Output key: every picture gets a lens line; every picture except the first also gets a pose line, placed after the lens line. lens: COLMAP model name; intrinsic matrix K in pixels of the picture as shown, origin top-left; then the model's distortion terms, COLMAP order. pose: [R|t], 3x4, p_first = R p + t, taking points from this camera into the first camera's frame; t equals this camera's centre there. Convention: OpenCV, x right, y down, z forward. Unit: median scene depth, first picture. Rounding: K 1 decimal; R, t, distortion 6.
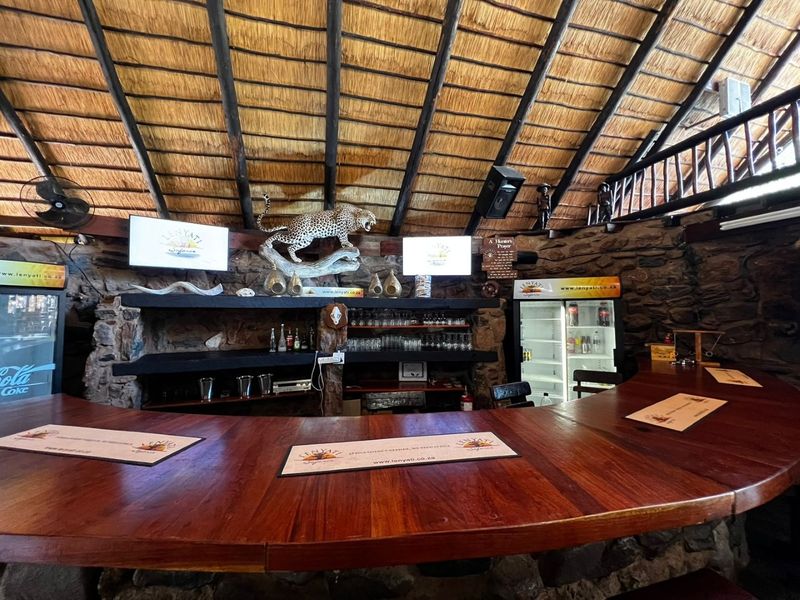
lens RADIAL K [[320.9, 0, 396.6], [0, 320.9, 291.3], [0, 0, 1]] dist [-0.001531, 0.000228]
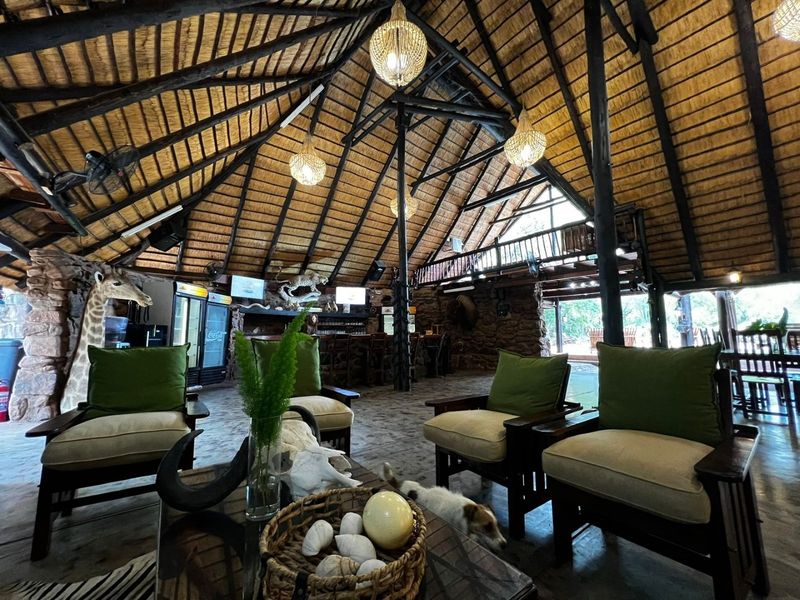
lens RADIAL K [[332.9, 0, 394.0], [0, 332.9, 298.8], [0, 0, 1]] dist [-0.003236, 0.000298]
pose [[0.920912, 0.037539, 0.387958, -0.559807], [-0.013100, 0.997770, -0.065448, 0.070659], [-0.389550, 0.055189, 0.919350, -1.437397]]
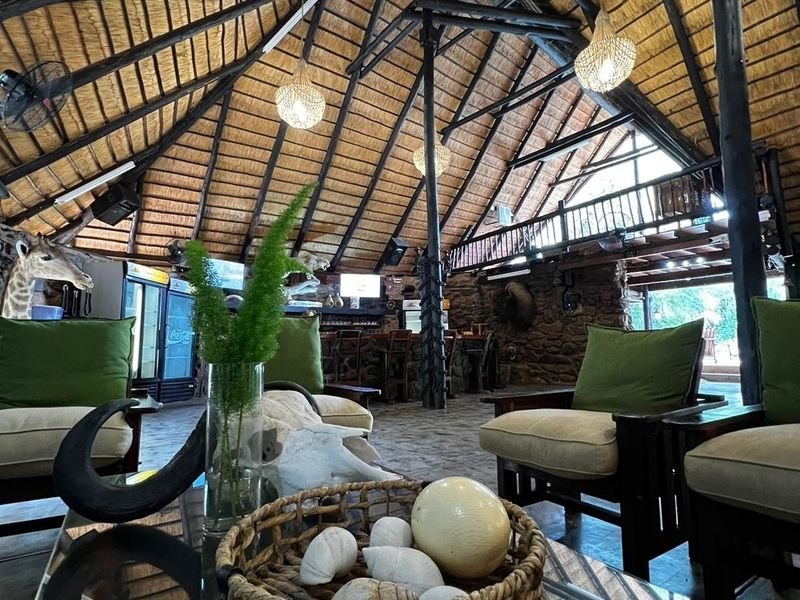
lens RADIAL K [[442.7, 0, 396.3], [0, 442.7, 301.1], [0, 0, 1]] dist [-0.005071, 0.001139]
pose [[0.937584, 0.026953, 0.346713, -0.549202], [-0.004528, 0.997854, -0.065325, 0.134068], [-0.347730, 0.059678, 0.935694, -1.367266]]
